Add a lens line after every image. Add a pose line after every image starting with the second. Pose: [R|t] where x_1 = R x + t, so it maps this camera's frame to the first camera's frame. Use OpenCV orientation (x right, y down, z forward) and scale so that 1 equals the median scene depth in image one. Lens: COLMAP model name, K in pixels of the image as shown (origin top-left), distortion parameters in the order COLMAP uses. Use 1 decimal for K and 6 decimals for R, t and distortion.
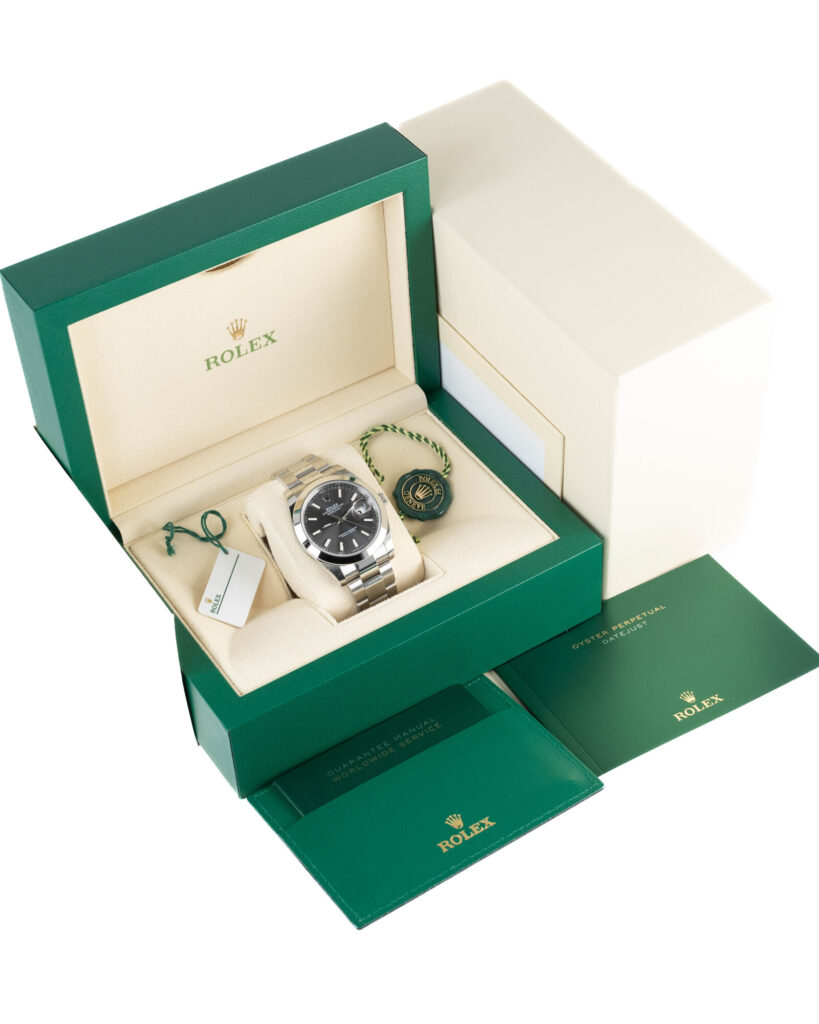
lens RADIAL K [[1808.2, 0, 409.5], [0, 1808.2, 512.0], [0, 0, 1]] dist [-0.035513, -0.051958]
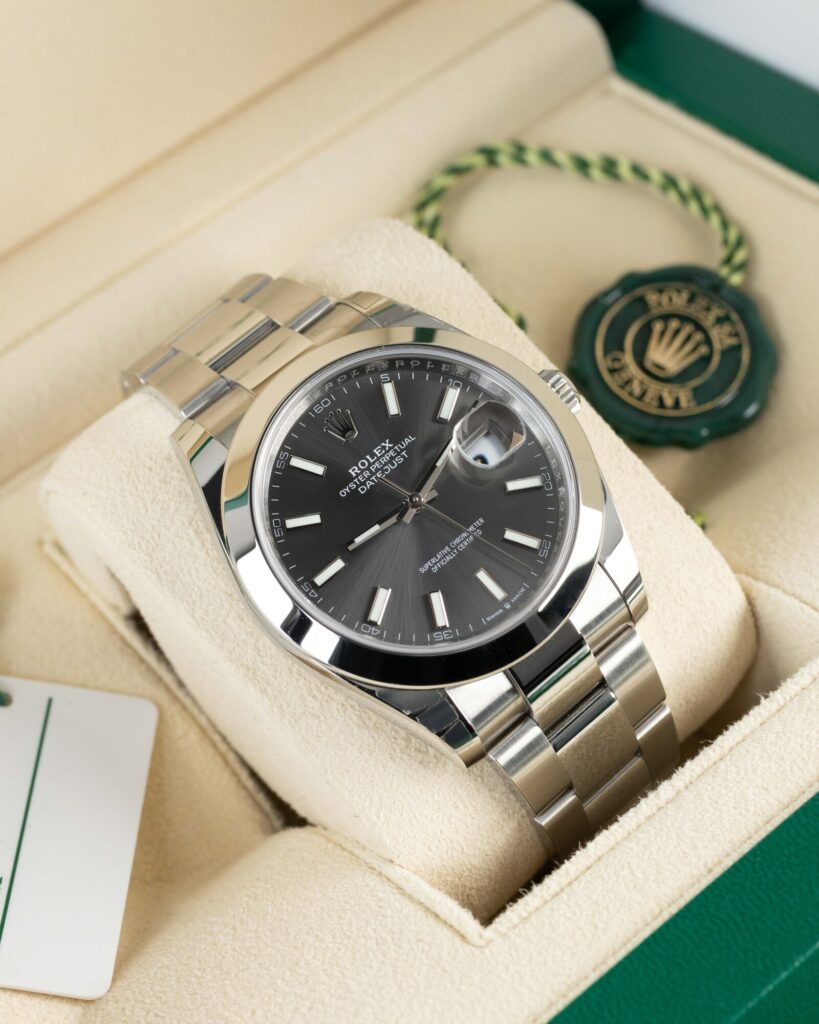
lens RADIAL K [[1808.2, 0, 409.5], [0, 1808.2, 512.0], [0, 0, 1]] dist [-0.035513, -0.051958]
pose [[0.983945, -0.178297, 0.007937, -0.040574], [0.177859, 0.983274, 0.039217, -0.004261], [-0.014796, -0.037176, 0.999199, 0.743850]]
